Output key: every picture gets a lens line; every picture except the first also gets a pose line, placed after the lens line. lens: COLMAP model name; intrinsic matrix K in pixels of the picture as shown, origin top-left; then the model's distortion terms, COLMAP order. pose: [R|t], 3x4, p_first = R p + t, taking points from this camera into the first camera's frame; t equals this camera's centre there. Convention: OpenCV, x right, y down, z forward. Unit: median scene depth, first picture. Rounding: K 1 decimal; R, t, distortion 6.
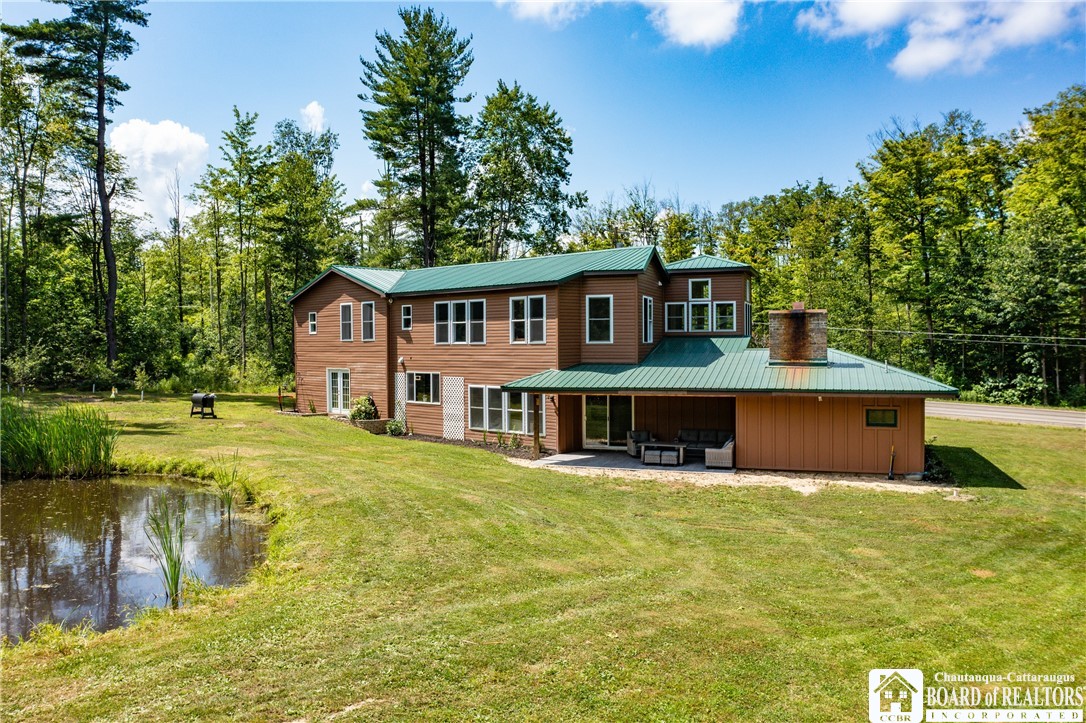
lens RADIAL K [[840.0, 0, 543.0], [0, 840.0, 361.5], [0, 0, 1]] dist [-0.014683, -0.010047]
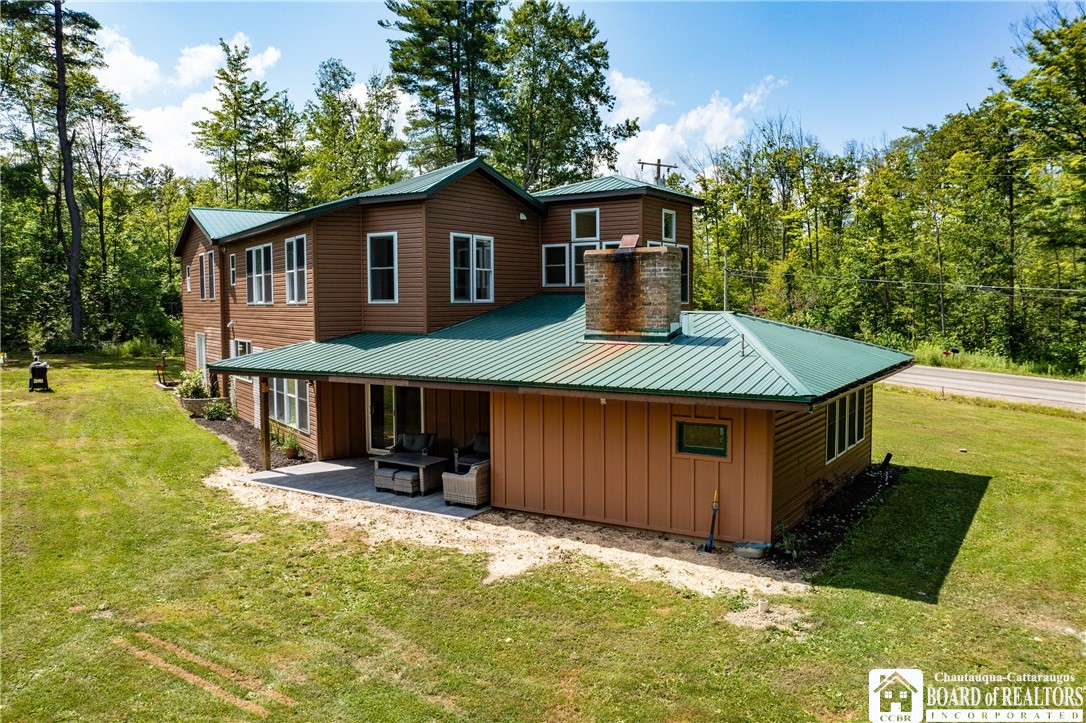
lens RADIAL K [[840.0, 0, 543.0], [0, 840.0, 361.5], [0, 0, 1]] dist [-0.014683, -0.010047]
pose [[0.971562, 0.016909, -0.236182, 0.318567], [-0.005259, 0.998742, 0.049871, -0.008039], [0.236728, -0.047211, 0.970428, 0.322183]]
